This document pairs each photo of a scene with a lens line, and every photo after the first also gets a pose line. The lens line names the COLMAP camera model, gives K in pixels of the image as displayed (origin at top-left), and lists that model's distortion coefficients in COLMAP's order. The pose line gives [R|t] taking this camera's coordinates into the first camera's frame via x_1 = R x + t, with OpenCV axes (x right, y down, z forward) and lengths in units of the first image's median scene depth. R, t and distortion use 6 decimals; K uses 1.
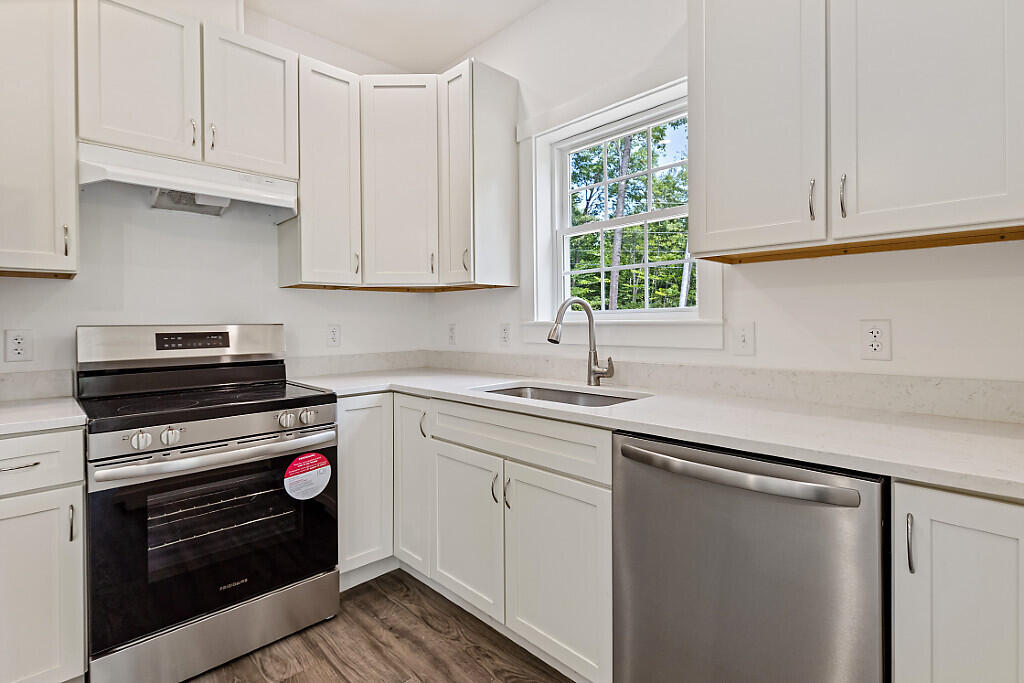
lens RADIAL K [[483.1, 0, 507.5], [0, 483.1, 324.2], [0, 0, 1]] dist [-0.001088, 0.000844]
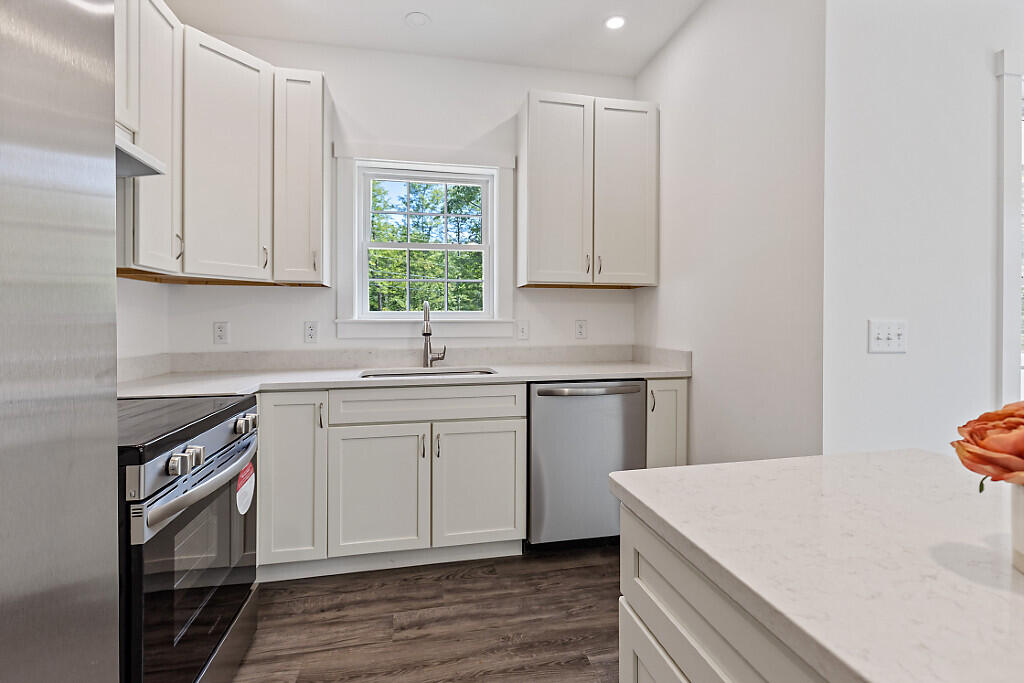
lens RADIAL K [[483.1, 0, 498.8], [0, 483.1, 323.9], [0, 0, 1]] dist [-0.001088, 0.000844]
pose [[0.546931, 0.001638, 0.837176, -0.923039], [0.001208, 0.999996, -0.002746, 0.010254], [-0.837177, 0.002513, 0.546926, 0.104658]]
